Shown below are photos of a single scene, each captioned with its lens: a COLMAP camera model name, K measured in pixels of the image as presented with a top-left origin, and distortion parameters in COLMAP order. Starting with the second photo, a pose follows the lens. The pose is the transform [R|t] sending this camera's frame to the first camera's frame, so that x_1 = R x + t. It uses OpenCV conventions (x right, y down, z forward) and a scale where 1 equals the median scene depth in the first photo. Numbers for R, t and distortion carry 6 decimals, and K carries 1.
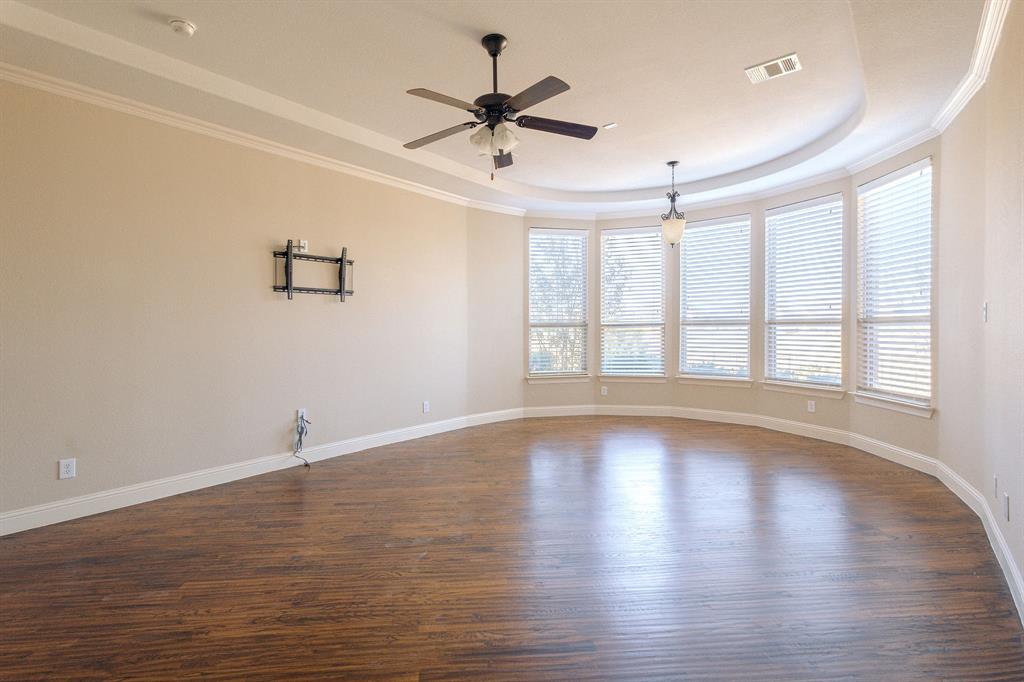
lens RADIAL K [[474.9, 0, 515.9], [0, 474.9, 339.9], [0, 0, 1]] dist [0.013998, -0.000149]
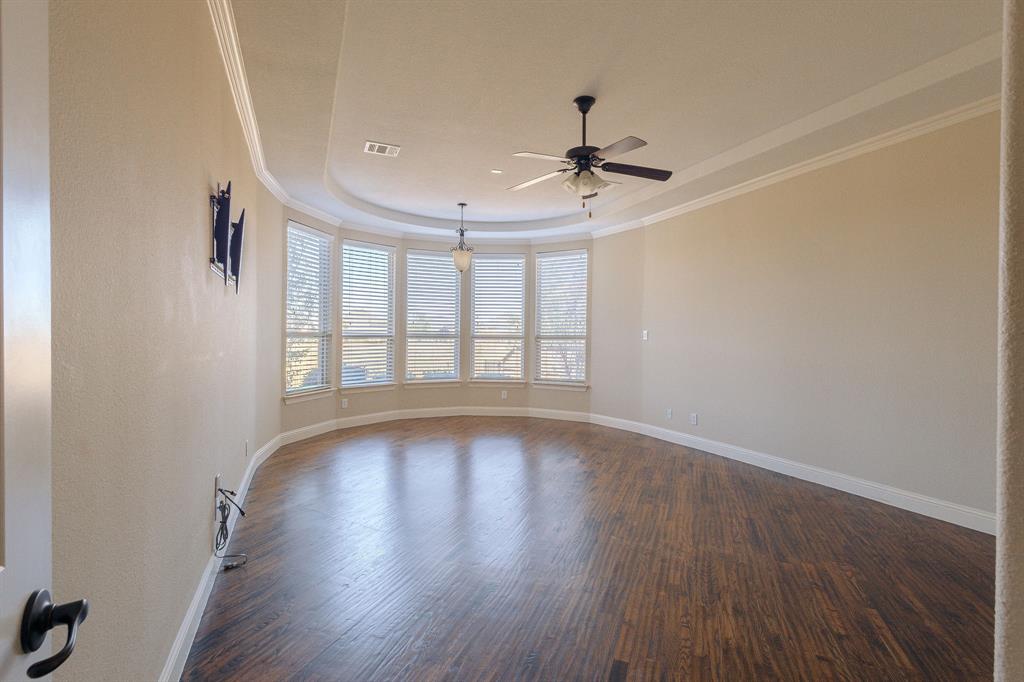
lens RADIAL K [[446.8, 0, 521.5], [0, 446.8, 348.2], [0, 0, 1]] dist [0.013063, 0.000061]
pose [[0.473349, -0.005576, 0.880858, -0.587939], [0.009877, 0.999951, 0.001023, -0.004270], [-0.880820, 0.008216, 0.473380, 0.321621]]
